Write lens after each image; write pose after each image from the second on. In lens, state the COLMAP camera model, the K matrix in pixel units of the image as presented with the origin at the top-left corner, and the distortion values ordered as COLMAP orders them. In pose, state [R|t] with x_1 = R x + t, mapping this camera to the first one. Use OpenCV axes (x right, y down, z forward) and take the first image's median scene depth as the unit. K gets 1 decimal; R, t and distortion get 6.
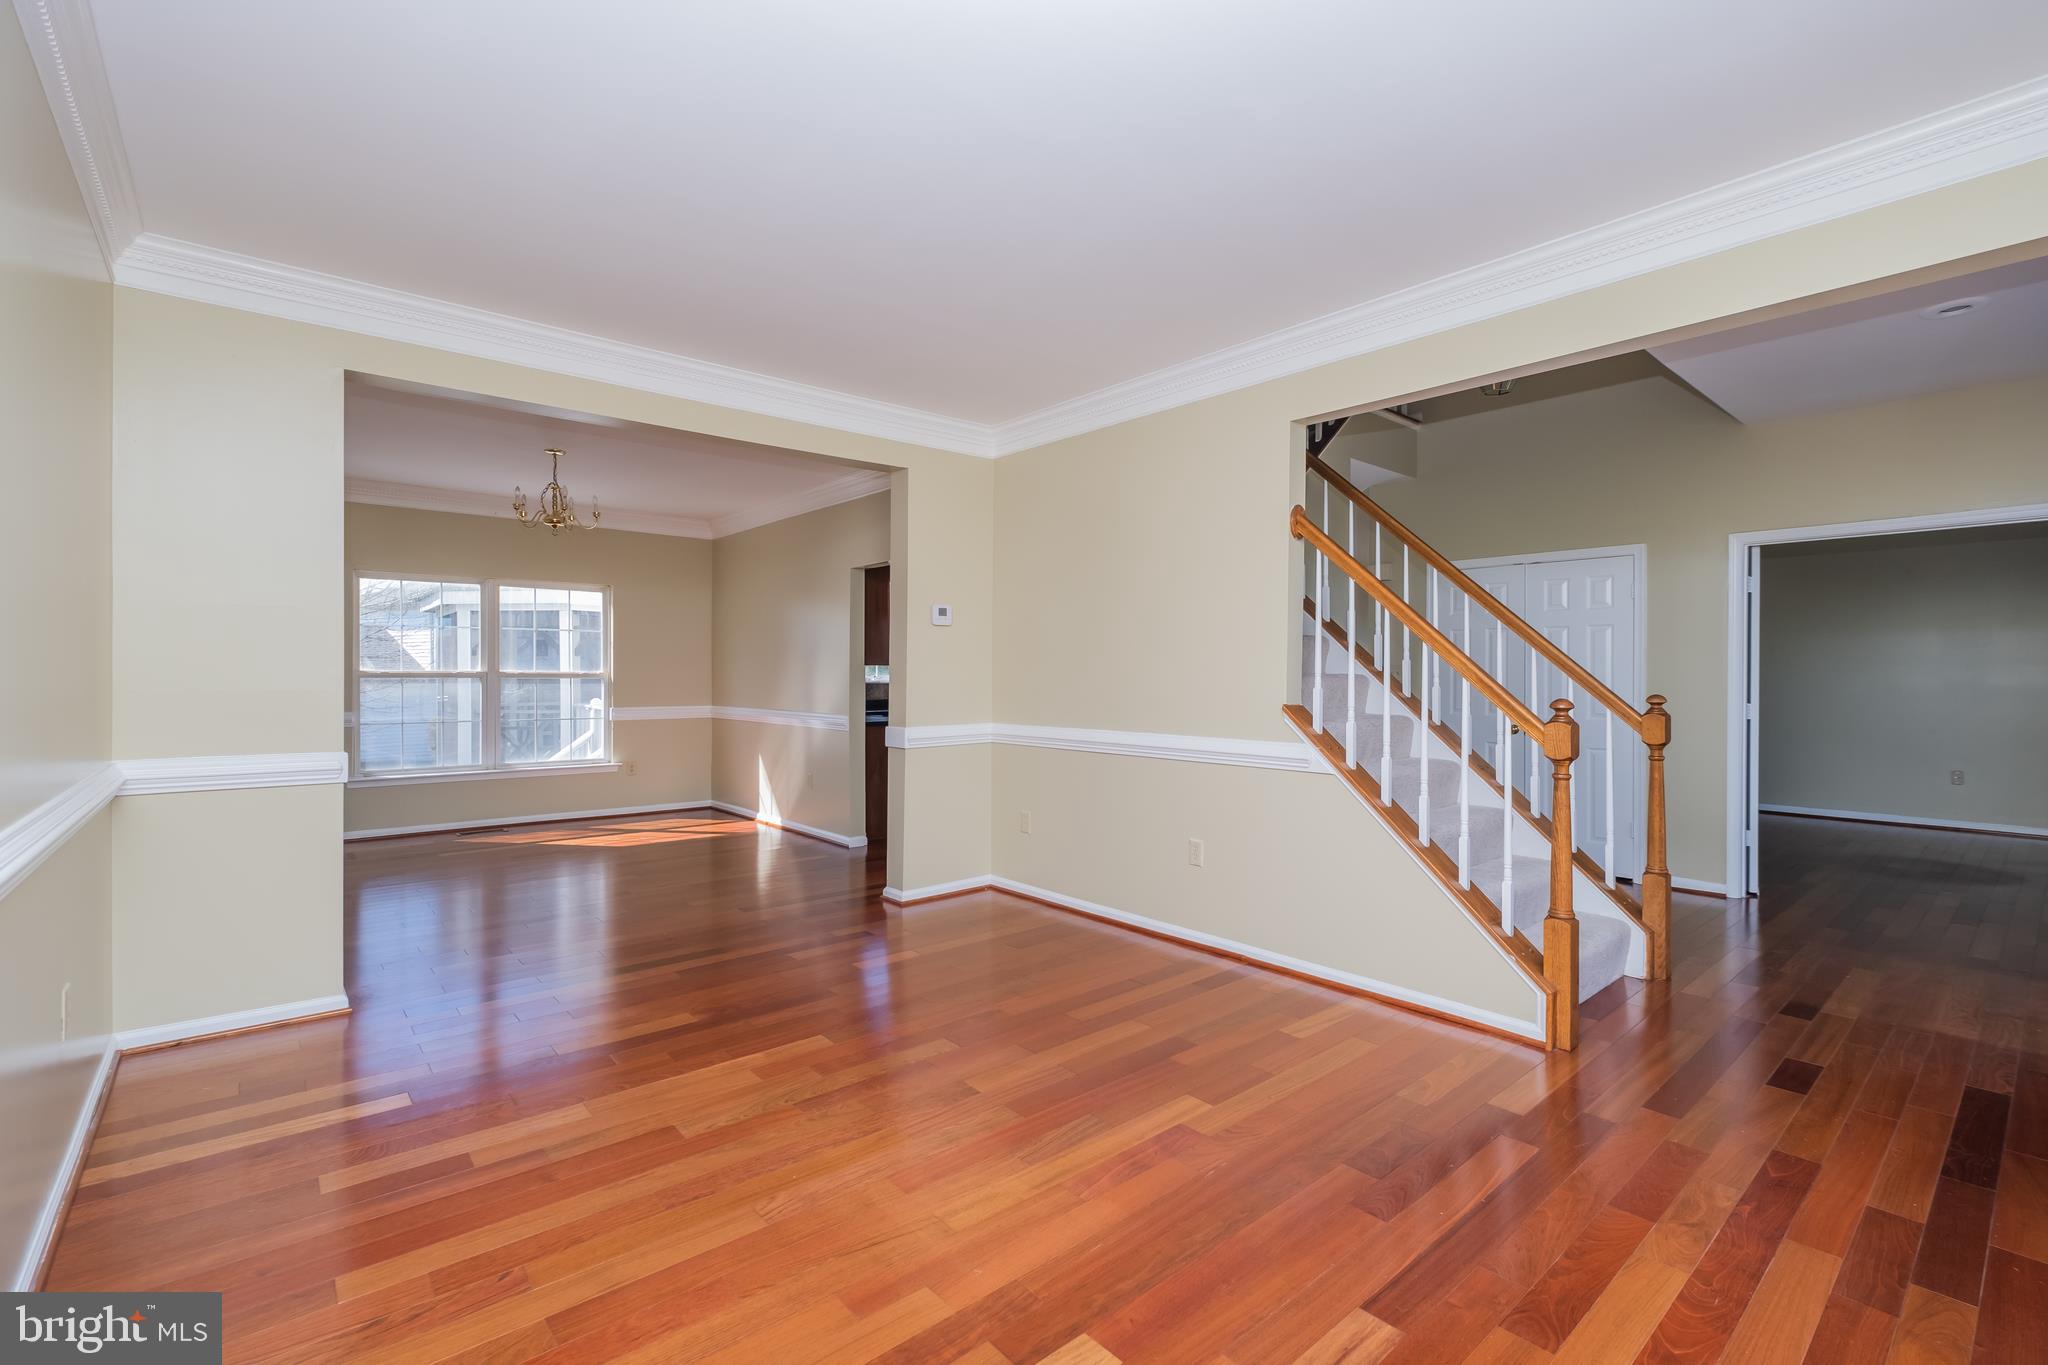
lens RADIAL K [[909.4, 0, 1037.2], [0, 909.4, 679.7], [0, 0, 1]] dist [0.001779, -0.002857]
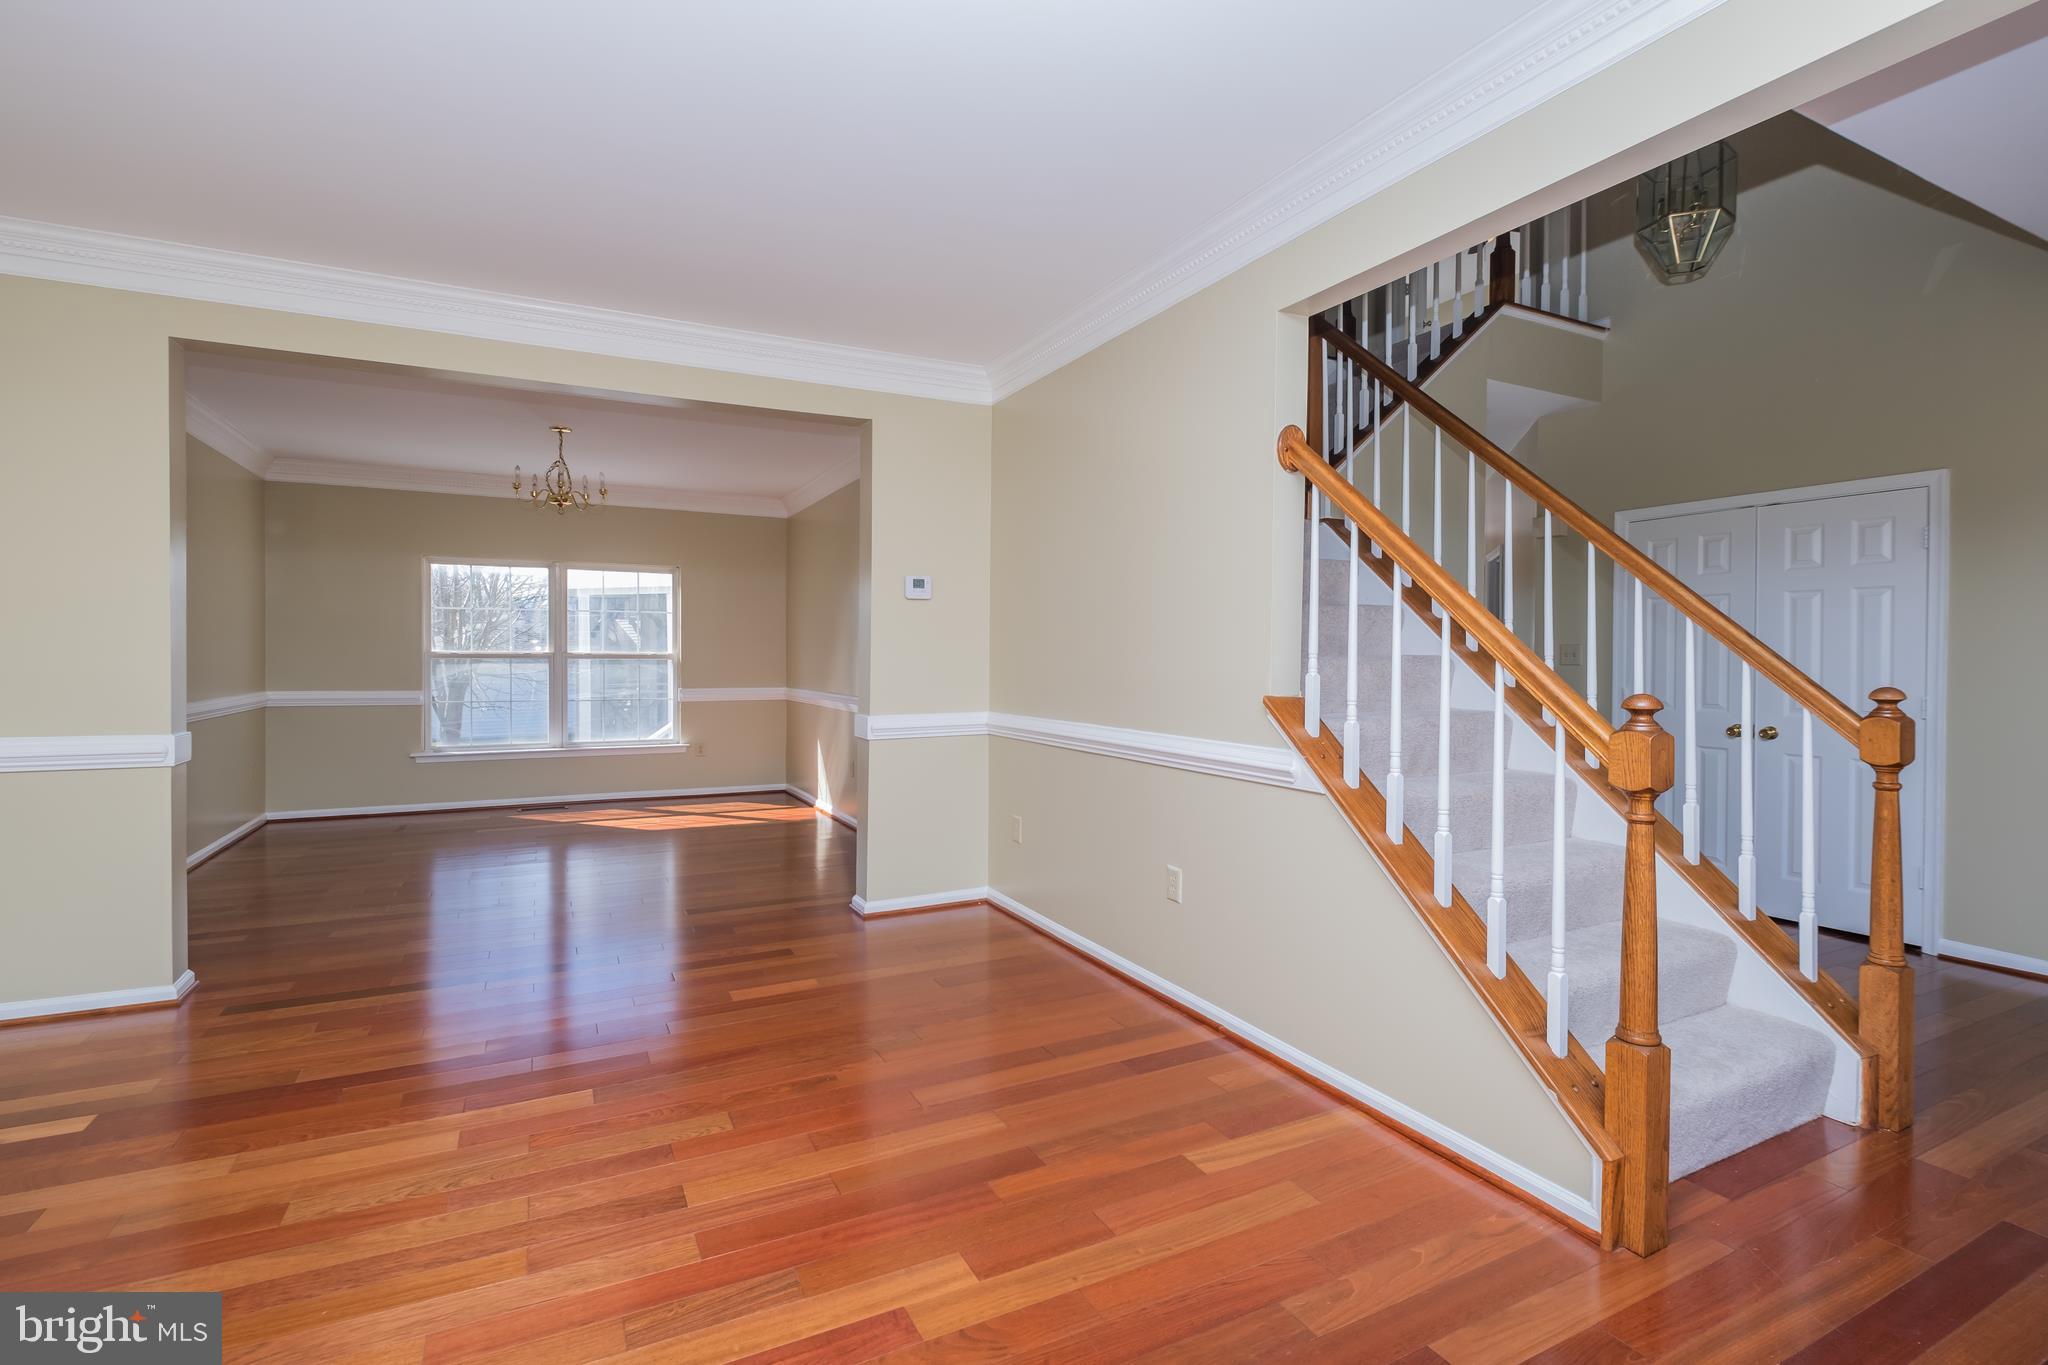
lens RADIAL K [[909.4, 0, 1010.3], [0, 909.4, 671.0], [0, 0, 1]] dist [0.001779, -0.002857]
pose [[0.964993, 0.005194, -0.262223, 0.249256], [-0.002470, 0.999940, 0.010716, -0.000656], [0.262263, -0.009693, 0.964948, 0.217681]]
